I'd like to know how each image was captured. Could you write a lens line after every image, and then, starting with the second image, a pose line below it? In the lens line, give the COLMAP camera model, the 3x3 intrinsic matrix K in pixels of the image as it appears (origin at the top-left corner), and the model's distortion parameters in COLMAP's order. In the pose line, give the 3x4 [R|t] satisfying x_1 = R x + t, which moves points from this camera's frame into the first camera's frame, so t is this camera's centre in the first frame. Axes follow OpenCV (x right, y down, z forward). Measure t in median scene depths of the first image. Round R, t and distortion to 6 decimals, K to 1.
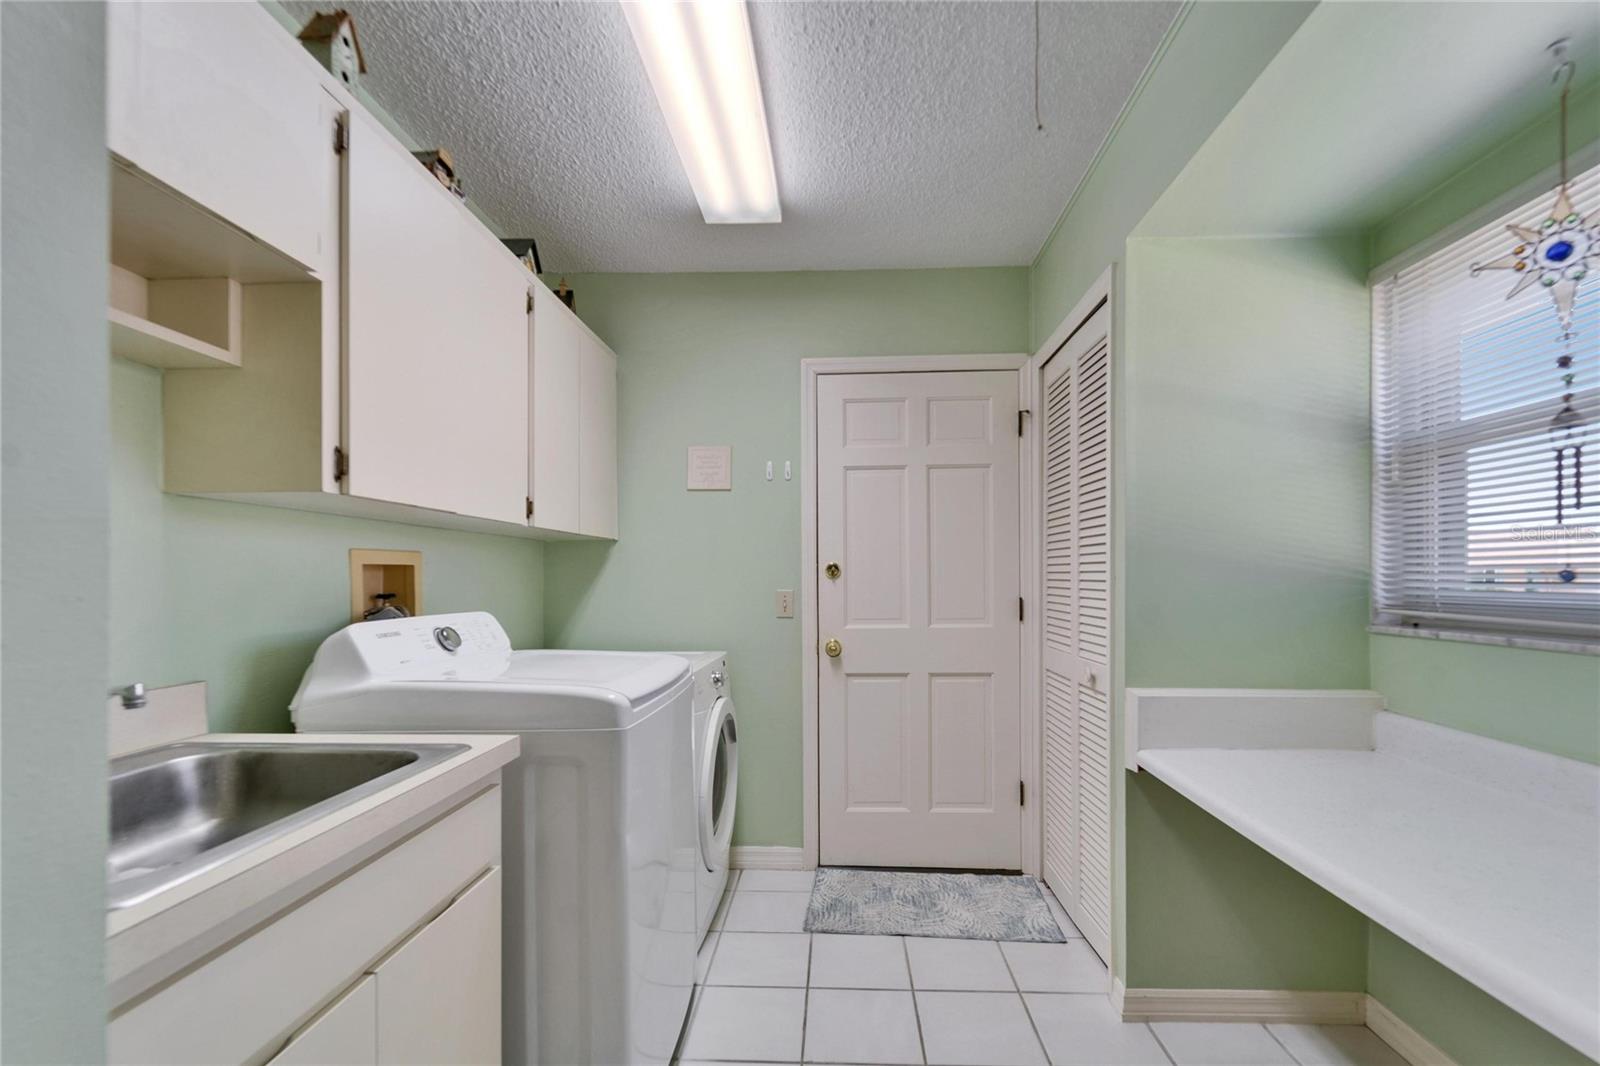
lens RADIAL K [[665.8, 0, 805.0], [0, 665.8, 576.8], [0, 0, 1]] dist [0.001344, -0.000737]
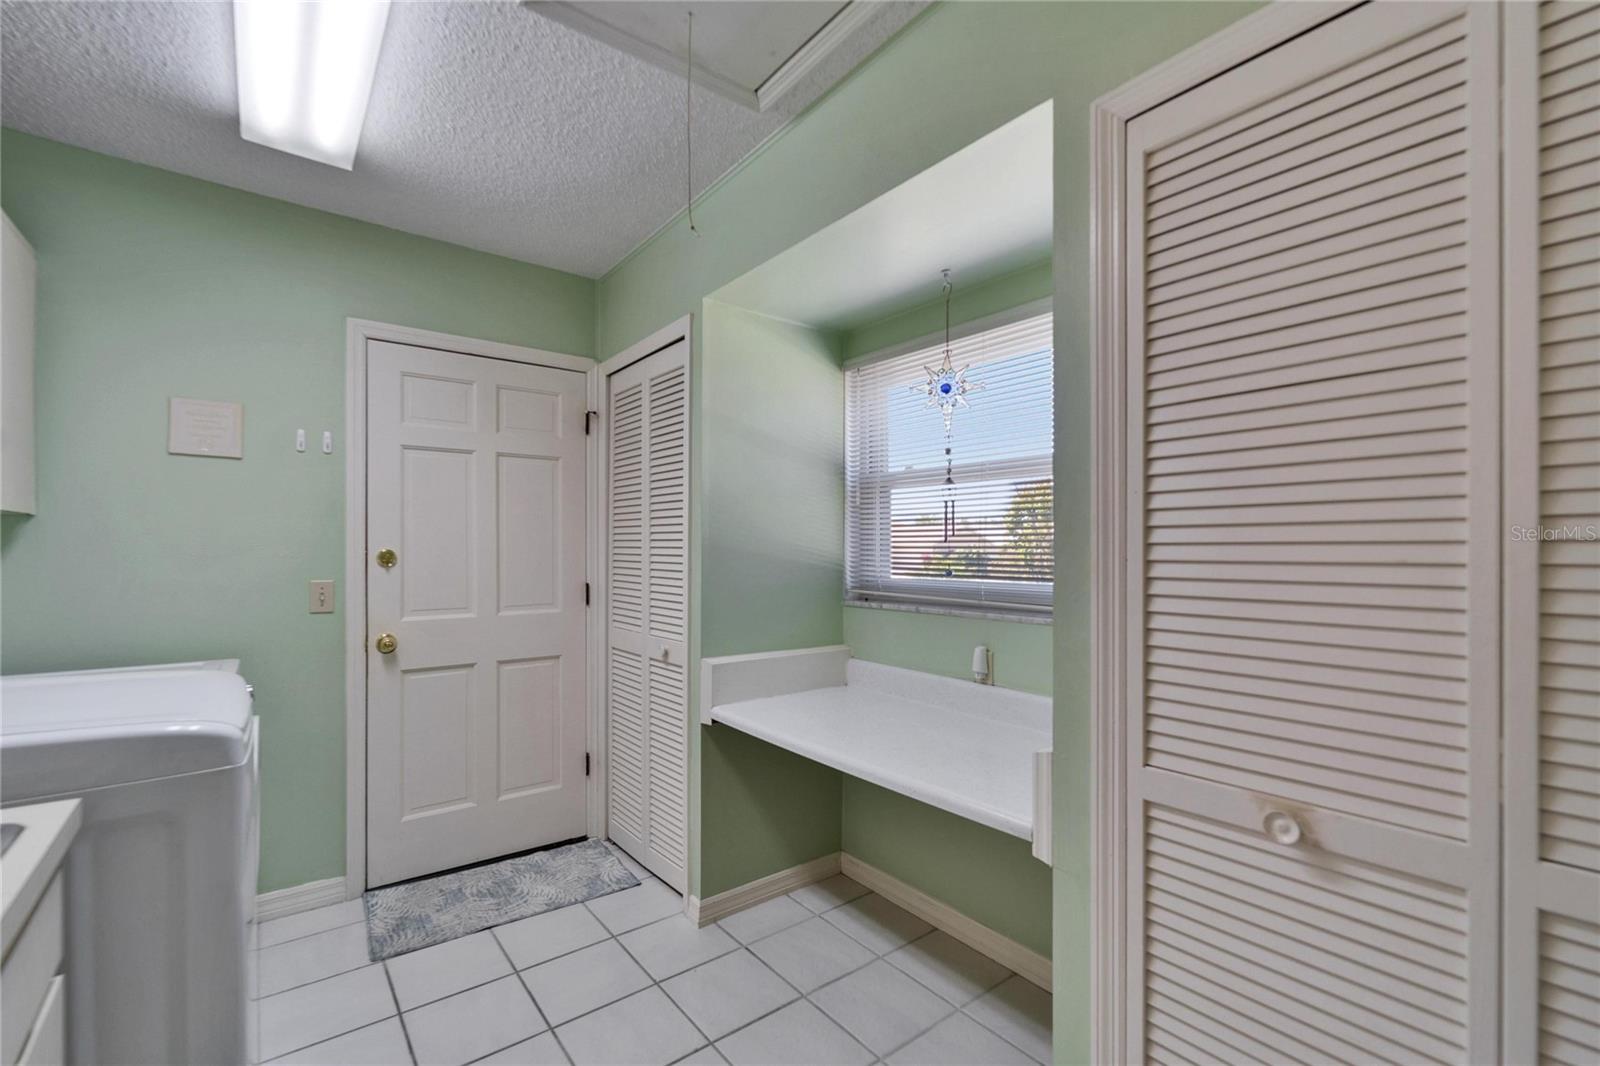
lens RADIAL K [[698.0, 0, 742.7], [0, 698.0, 543.7], [0, 0, 1]] dist [0.000954, 0.000194]
pose [[0.787275, 0.005847, 0.616575, -0.206357], [-0.002678, 0.999978, -0.006063, -0.031459], [-0.616597, 0.003122, 0.787273, -0.058583]]
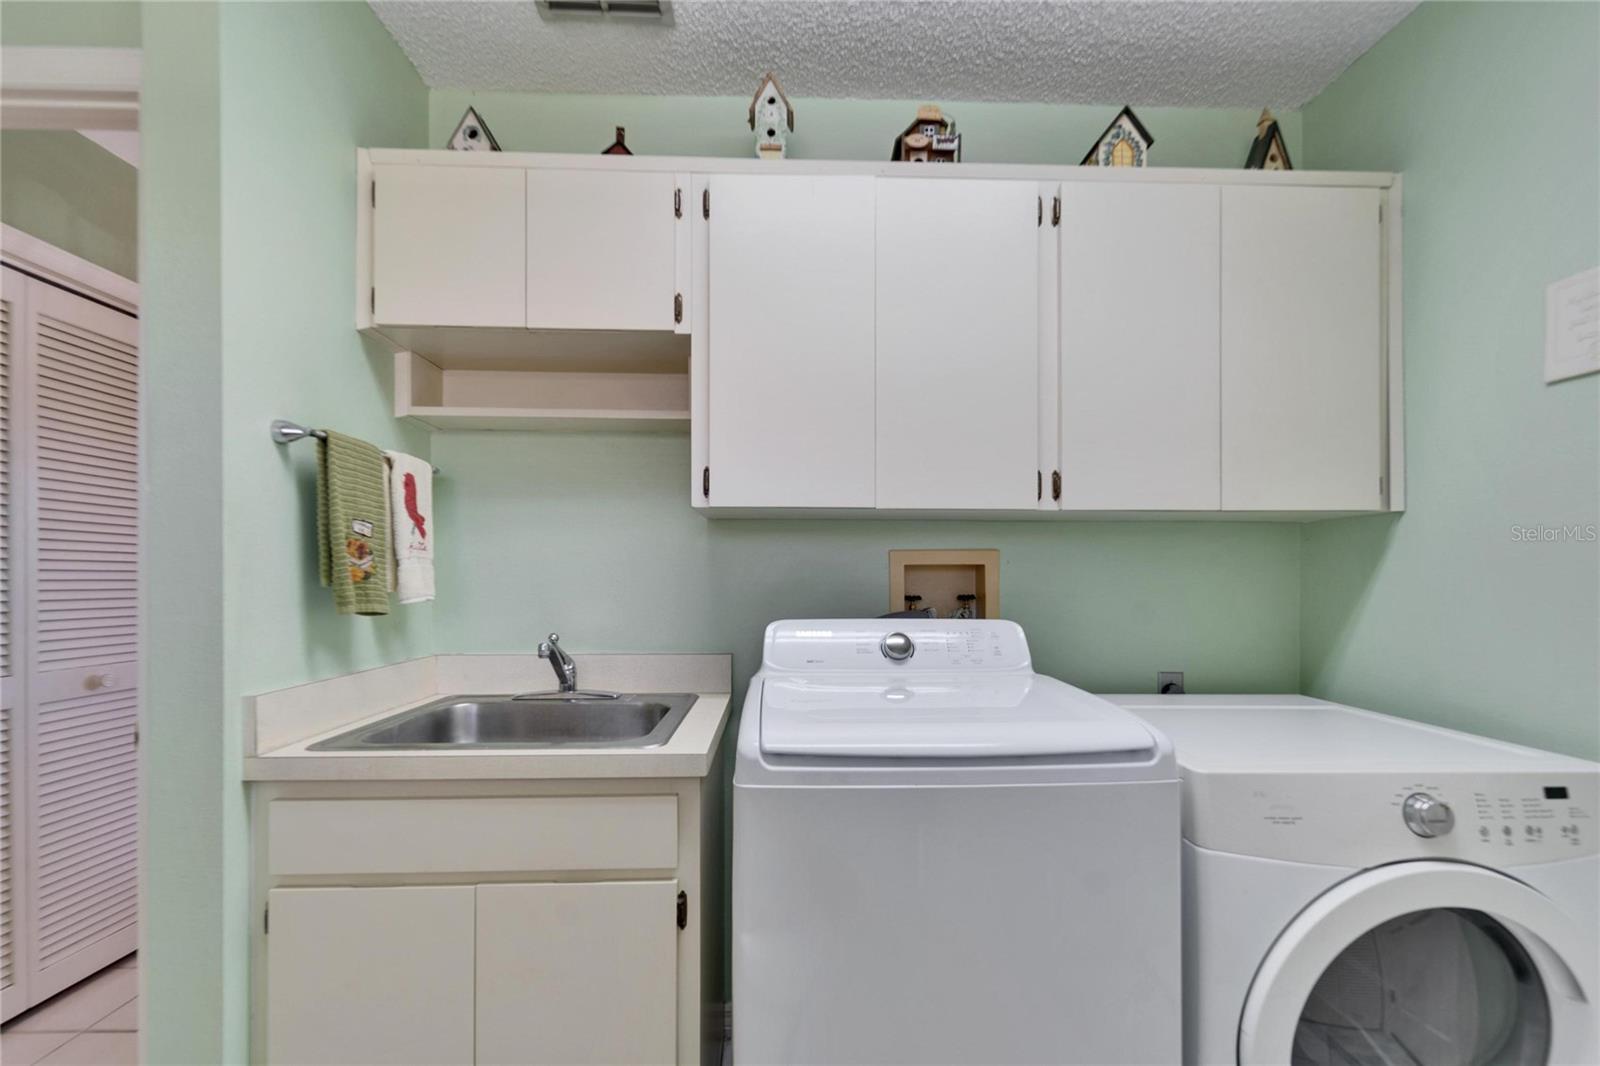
lens RADIAL K [[665.8, 0, 805.0], [0, 665.8, 576.8], [0, 0, 1]] dist [0.001344, -0.000737]
pose [[0.097294, 0.002839, -0.995252, 0.299573], [-0.001670, 0.999995, 0.002689, -0.002536], [0.995254, 0.001401, 0.097299, 0.648798]]
